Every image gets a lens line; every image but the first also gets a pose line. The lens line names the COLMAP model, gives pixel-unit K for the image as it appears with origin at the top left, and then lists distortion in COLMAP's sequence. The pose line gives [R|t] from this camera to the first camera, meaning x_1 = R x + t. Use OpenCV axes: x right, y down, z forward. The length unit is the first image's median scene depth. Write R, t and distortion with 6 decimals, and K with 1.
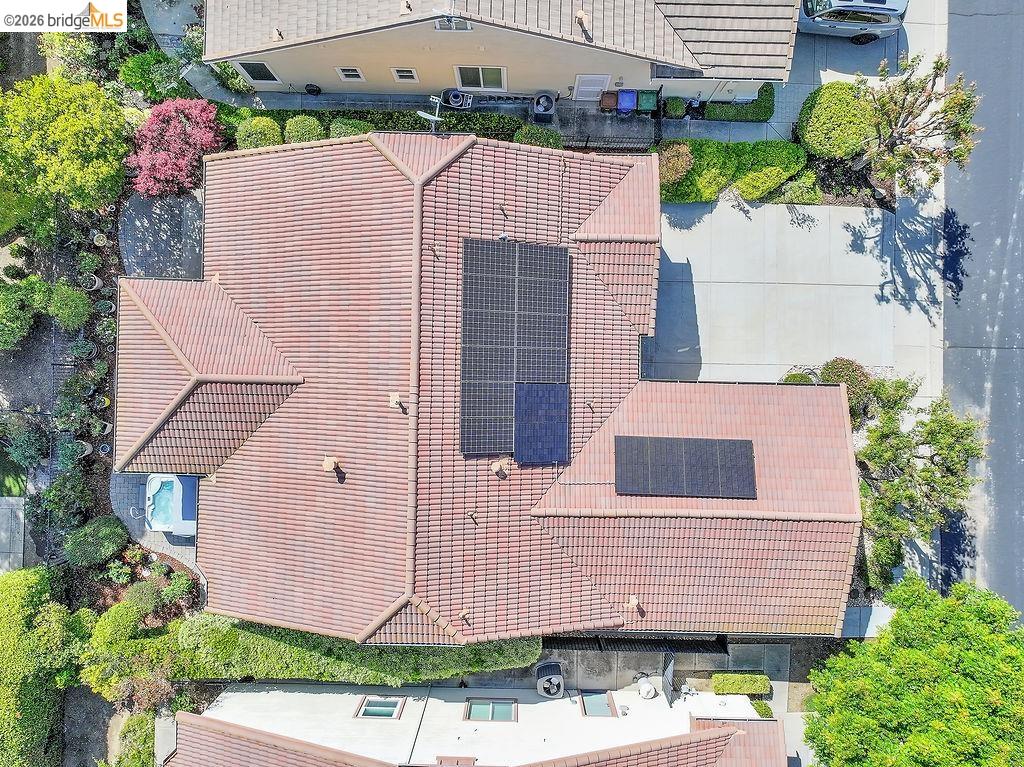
lens RADIAL K [[726.1, 0, 512.0], [0, 726.1, 383.5], [0, 0, 1]] dist [0.028877, -0.000421]
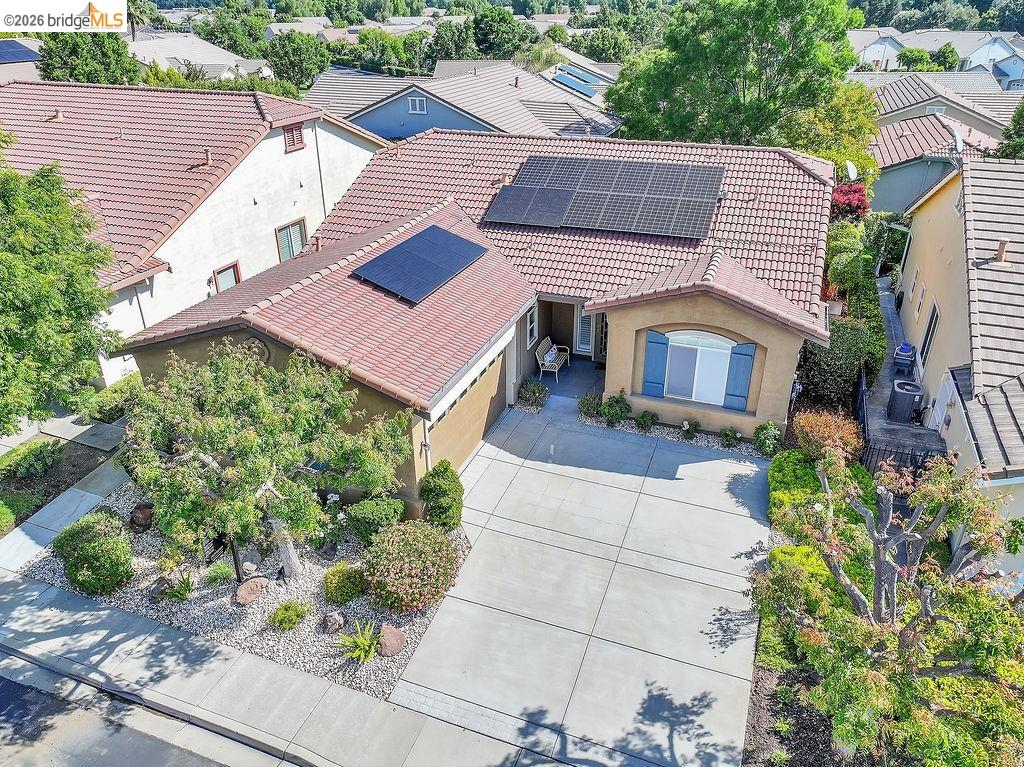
lens RADIAL K [[726.1, 0, 512.0], [0, 726.1, 383.5], [0, 0, 1]] dist [0.028877, -0.000421]
pose [[-0.335224, 0.432770, -0.836860, 0.800067], [-0.942127, -0.149596, 0.300030, -0.208892], [0.004653, 0.889006, 0.457873, 0.606750]]
